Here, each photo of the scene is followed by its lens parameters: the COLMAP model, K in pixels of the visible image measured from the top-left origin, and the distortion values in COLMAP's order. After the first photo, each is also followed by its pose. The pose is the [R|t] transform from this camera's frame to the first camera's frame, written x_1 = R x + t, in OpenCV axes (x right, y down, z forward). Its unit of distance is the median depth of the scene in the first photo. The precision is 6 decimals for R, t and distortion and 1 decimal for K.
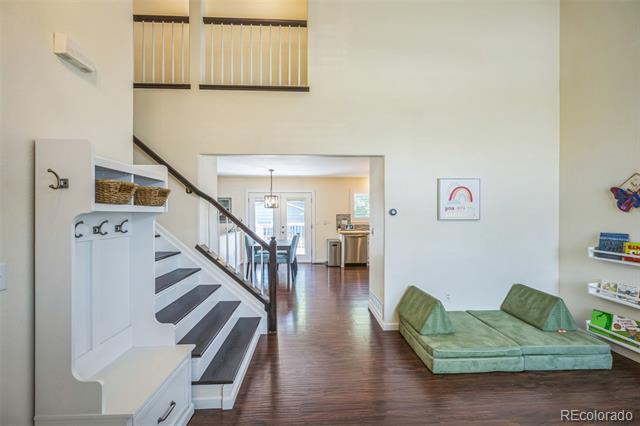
lens RADIAL K [[253.6, 0, 321.1], [0, 253.6, 214.2], [0, 0, 1]] dist [0.000881, 0.000193]
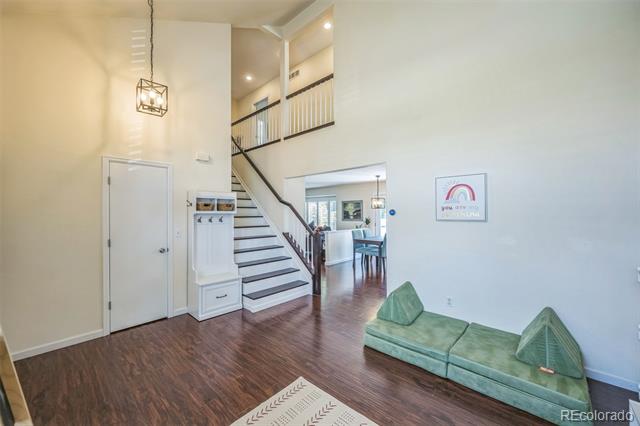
lens RADIAL K [[253.6, 0, 323.3], [0, 253.6, 212.2], [0, 0, 1]] dist [0.000881, 0.000193]
pose [[0.704099, -0.004959, -0.710085, 0.891376], [0.002541, 0.999987, -0.004465, -0.004823], [0.710098, 0.001340, 0.704102, -0.002541]]
